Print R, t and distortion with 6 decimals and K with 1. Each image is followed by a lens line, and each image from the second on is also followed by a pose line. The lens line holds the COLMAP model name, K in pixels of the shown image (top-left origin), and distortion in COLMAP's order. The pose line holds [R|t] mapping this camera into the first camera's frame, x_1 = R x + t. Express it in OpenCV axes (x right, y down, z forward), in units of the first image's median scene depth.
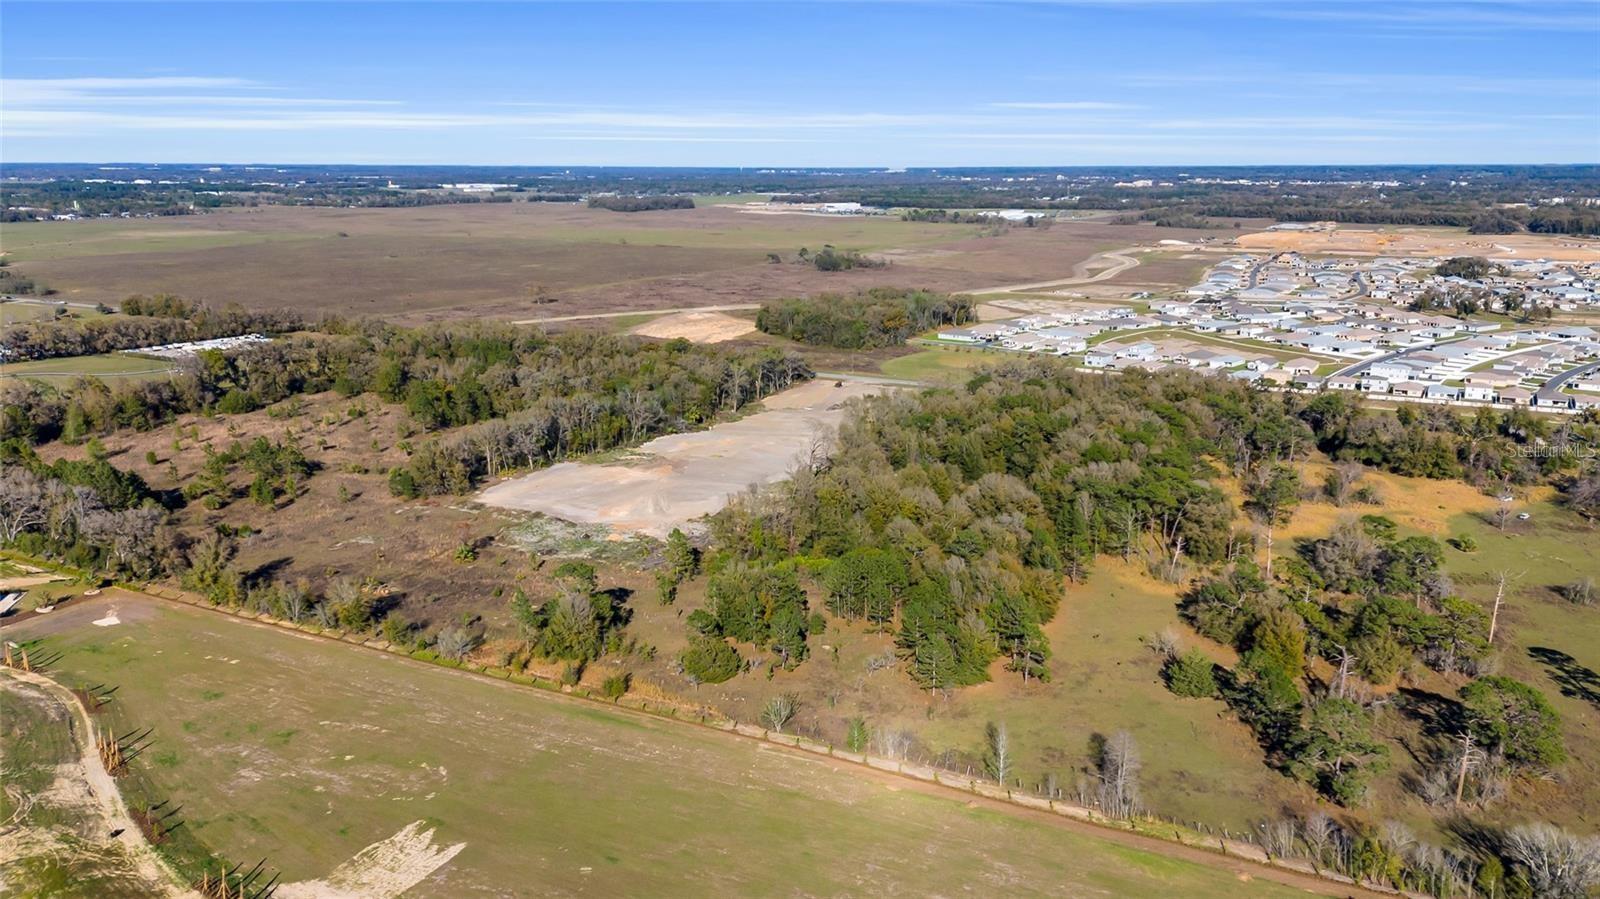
lens RADIAL K [[1243.1, 0, 803.8], [0, 1243.1, 468.0], [0, 0, 1]] dist [0.103192, -0.133682]
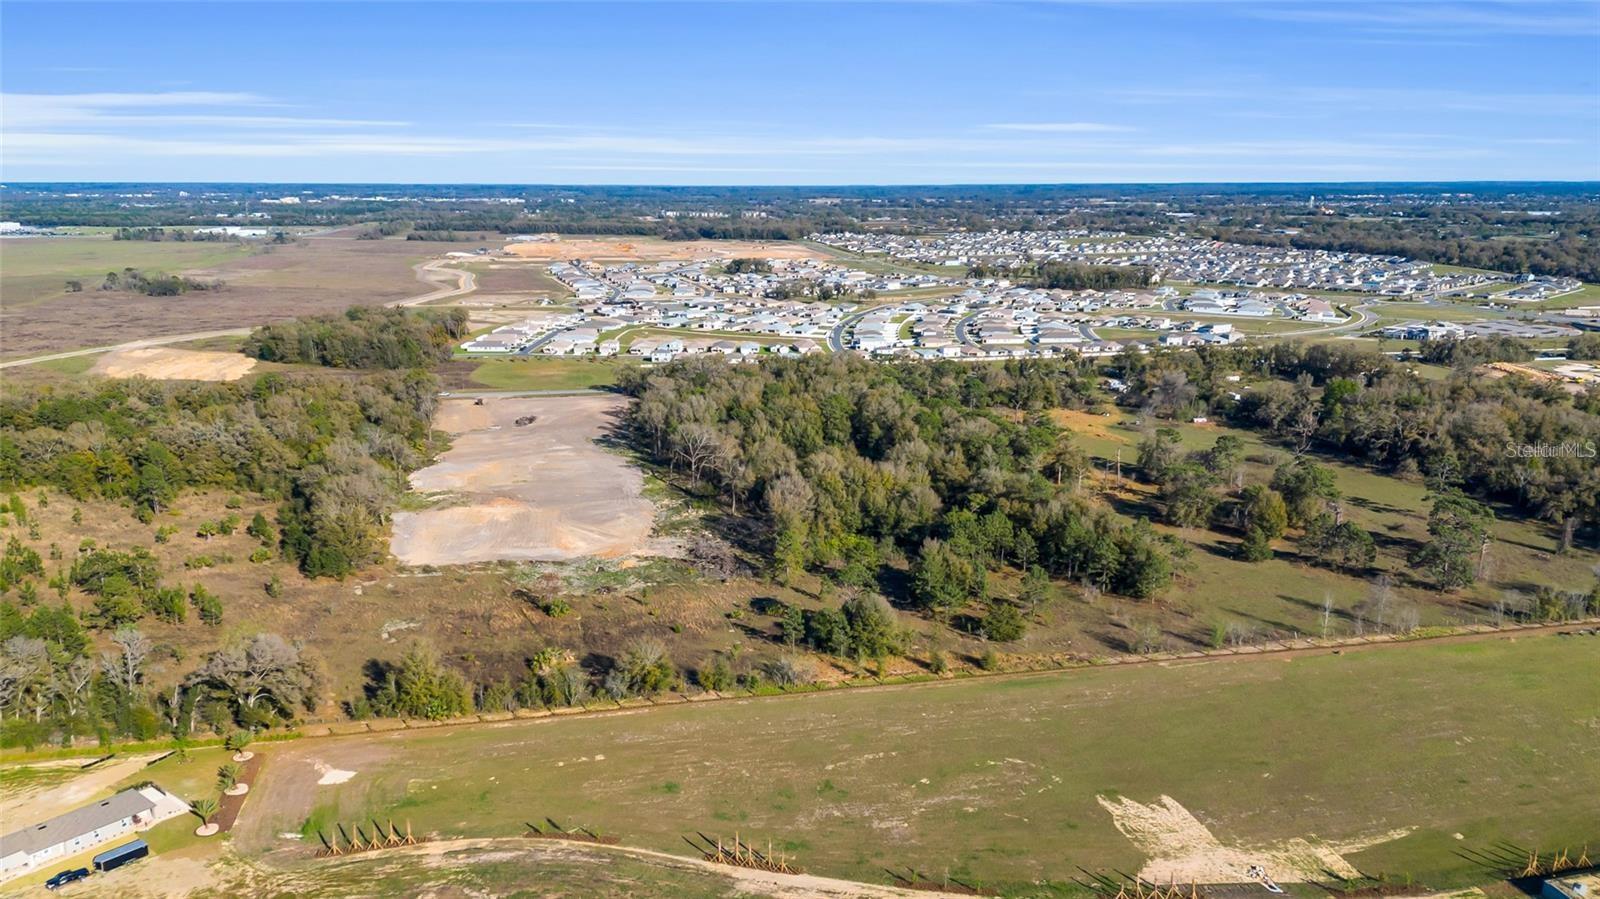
lens RADIAL K [[1148.7, 0, 800.0], [0, 1148.7, 449.5], [0, 0, 1]] dist [0.006880, 0.001486]
pose [[0.765667, -0.142876, 0.627169, -0.461943], [0.148156, 0.987976, 0.044197, -0.041670], [-0.625943, 0.059079, 0.777628, 0.158723]]
